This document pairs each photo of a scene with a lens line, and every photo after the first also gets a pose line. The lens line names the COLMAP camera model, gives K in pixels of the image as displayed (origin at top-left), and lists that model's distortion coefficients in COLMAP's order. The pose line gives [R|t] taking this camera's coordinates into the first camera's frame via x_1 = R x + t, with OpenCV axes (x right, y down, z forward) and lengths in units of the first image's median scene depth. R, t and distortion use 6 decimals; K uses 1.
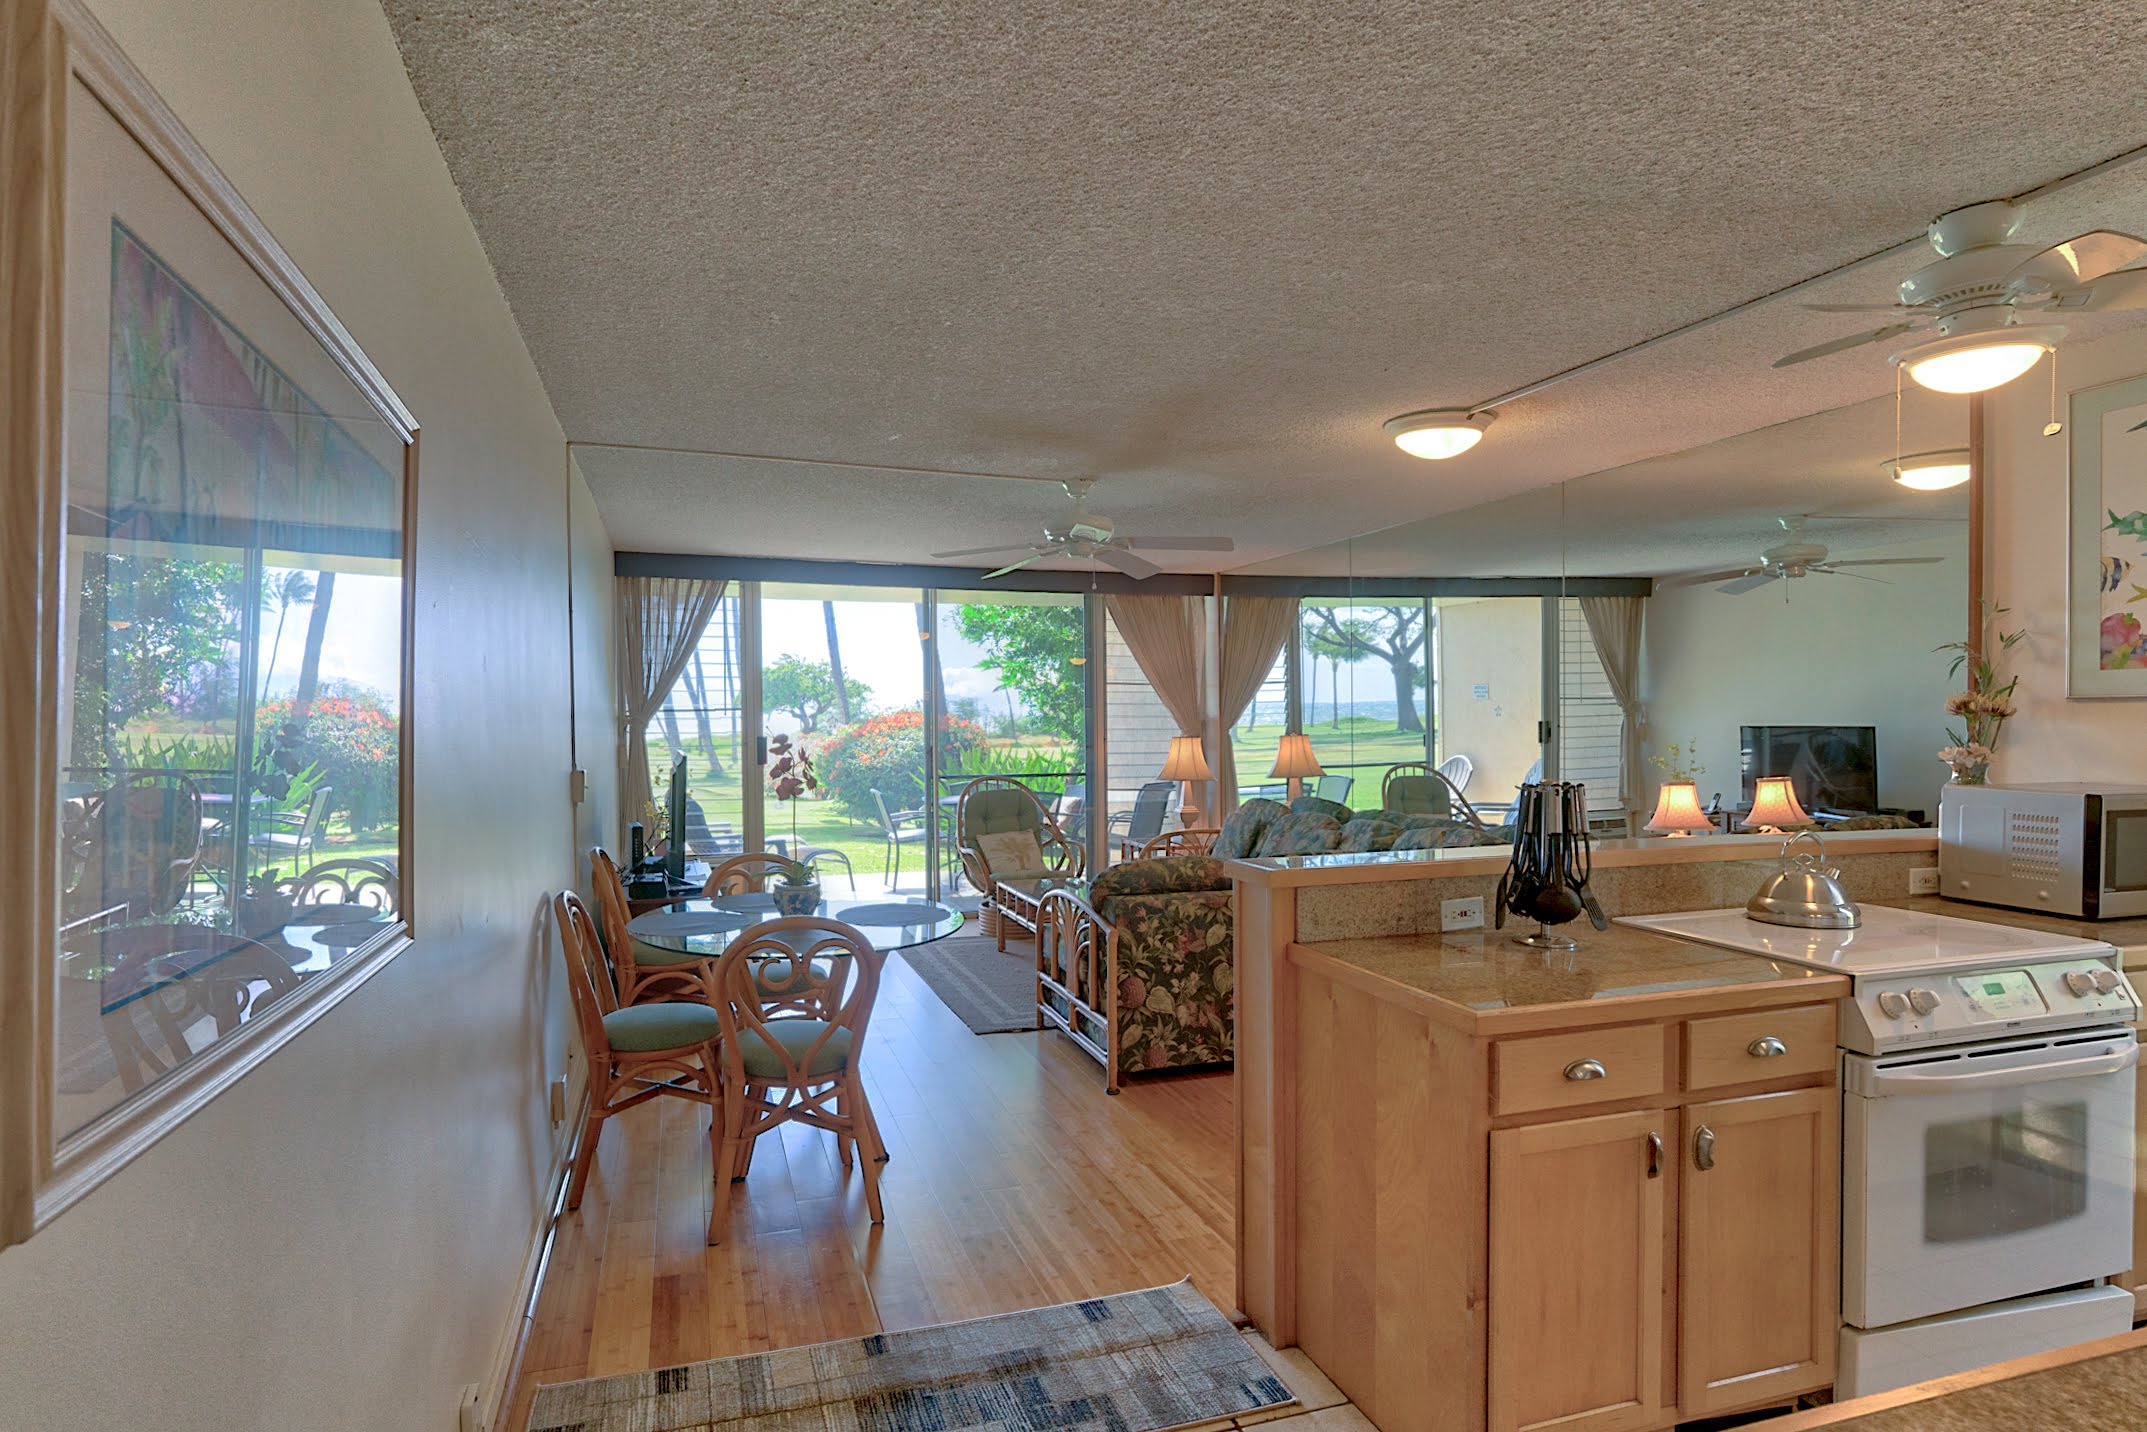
lens RADIAL K [[1106.4, 0, 1047.2], [0, 1106.4, 718.3], [0, 0, 1]] dist [-0.007373, 0.006968]
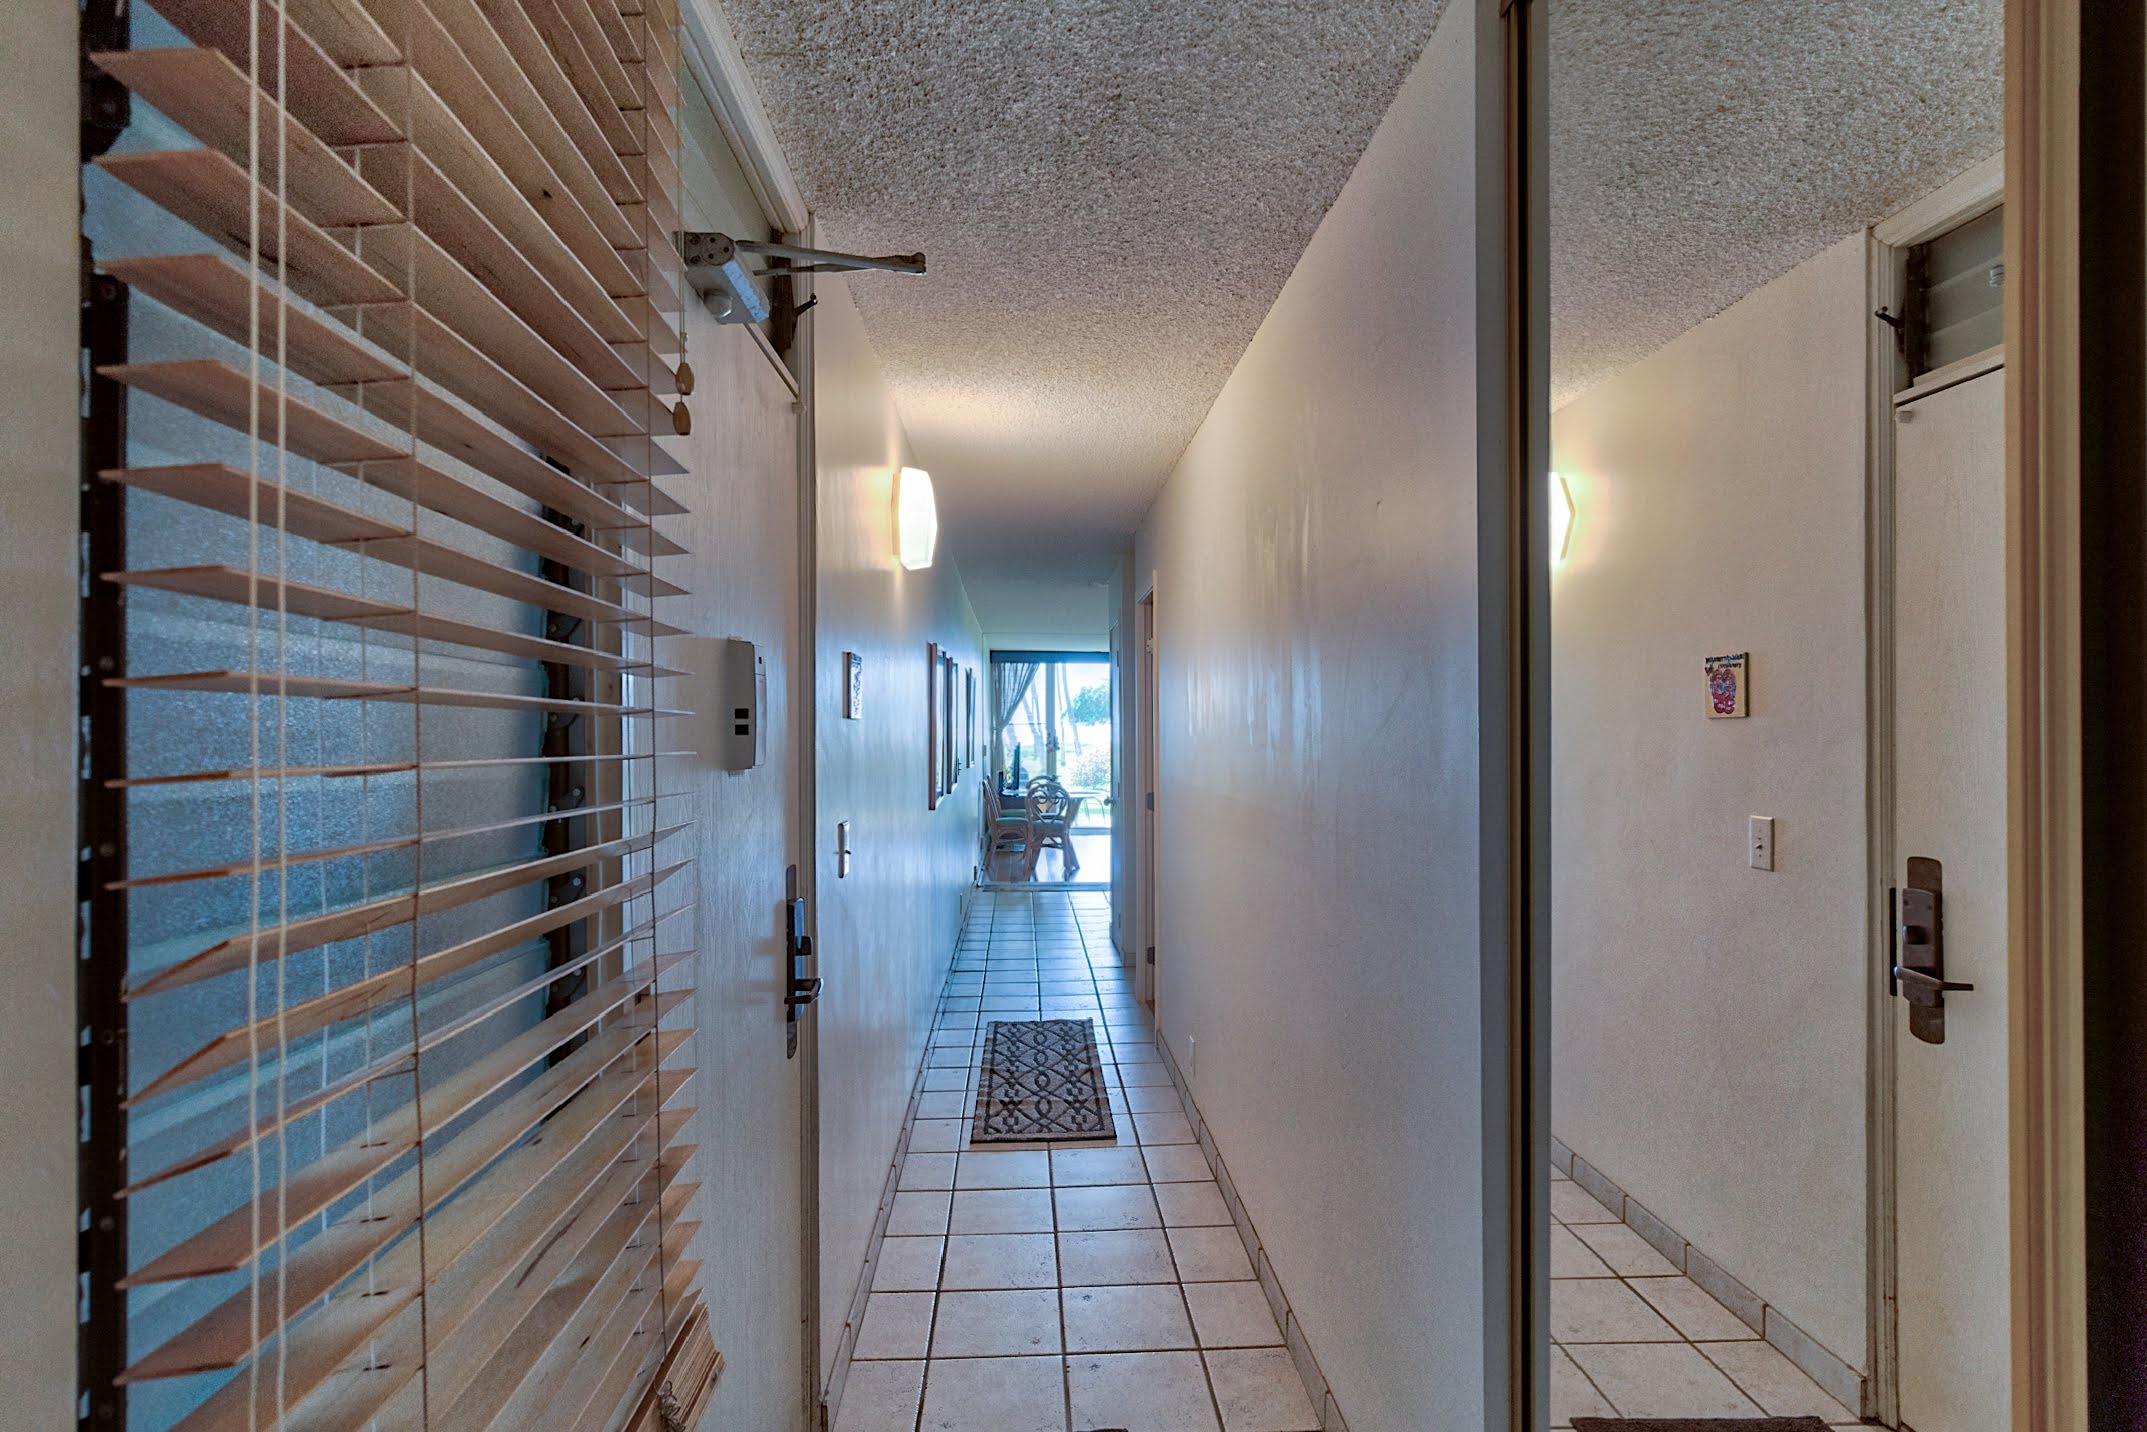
lens RADIAL K [[1106.4, 0, 1047.2], [0, 1106.4, 718.3], [0, 0, 1]] dist [-0.007373, 0.006968]
pose [[0.955487, 0.002073, -0.295027, 0.363576], [-0.006412, 0.999885, -0.013739, 0.010917], [0.294965, 0.015019, 0.955390, -1.060725]]
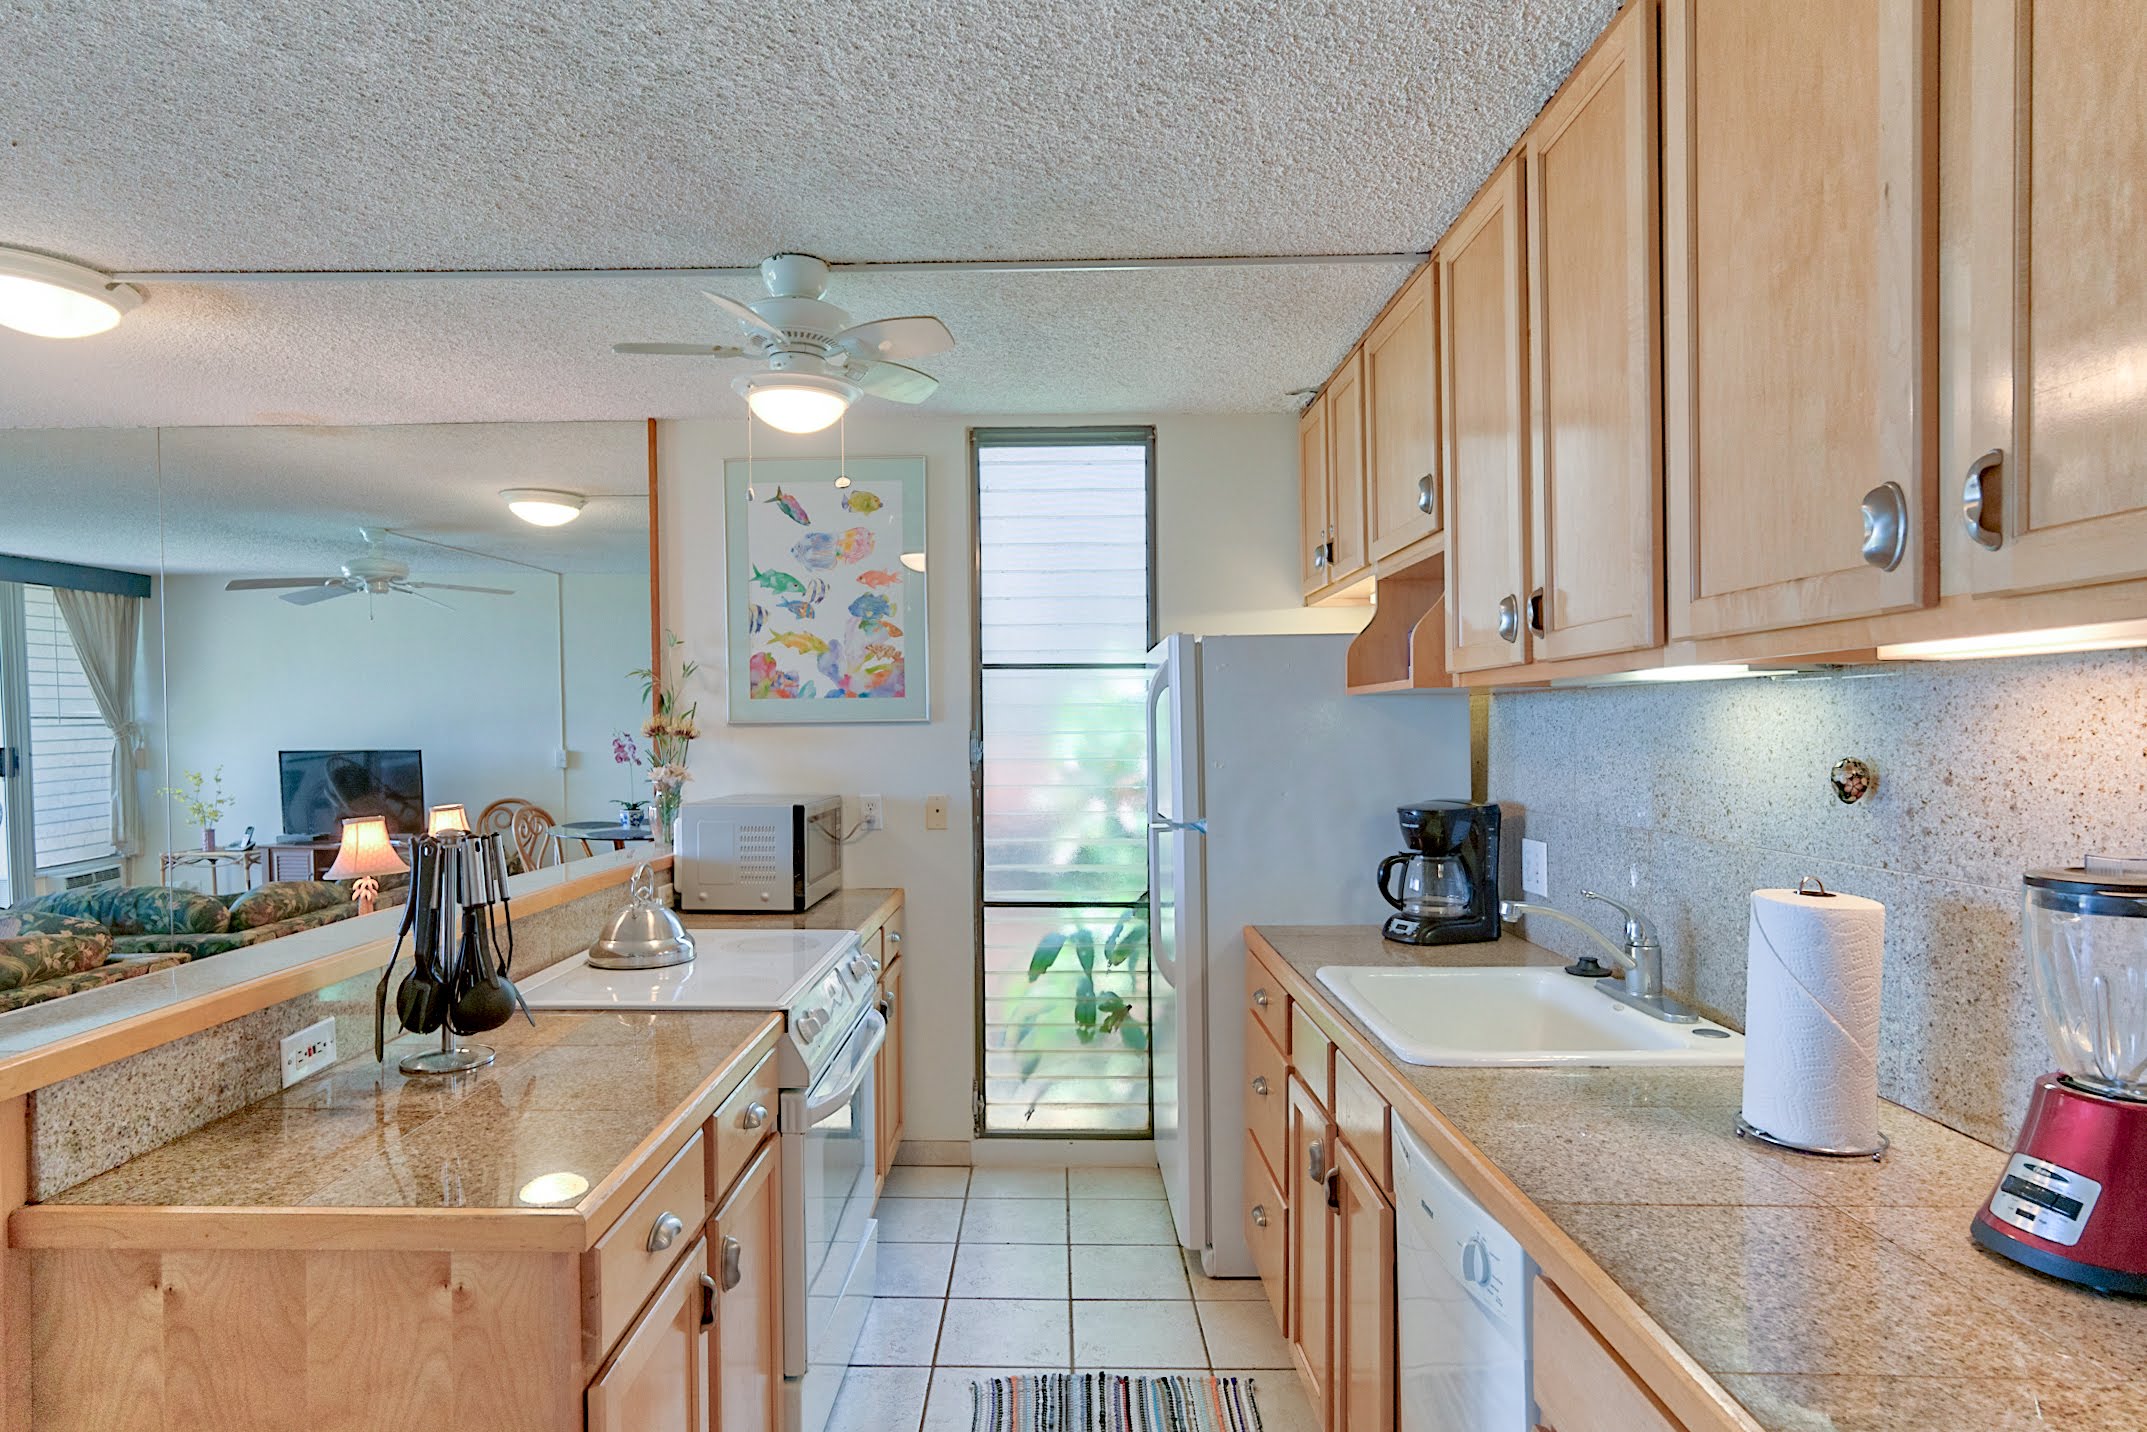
lens RADIAL K [[1107.3, 0, 1006.2], [0, 1107.3, 742.2], [0, 0, 1]] dist [-0.003818, 0.002097]
pose [[0.338986, -0.006301, 0.940770, -0.030806], [0.005916, 0.999972, 0.004566, -0.000545], [-0.940773, 0.004018, 0.339013, 0.146701]]
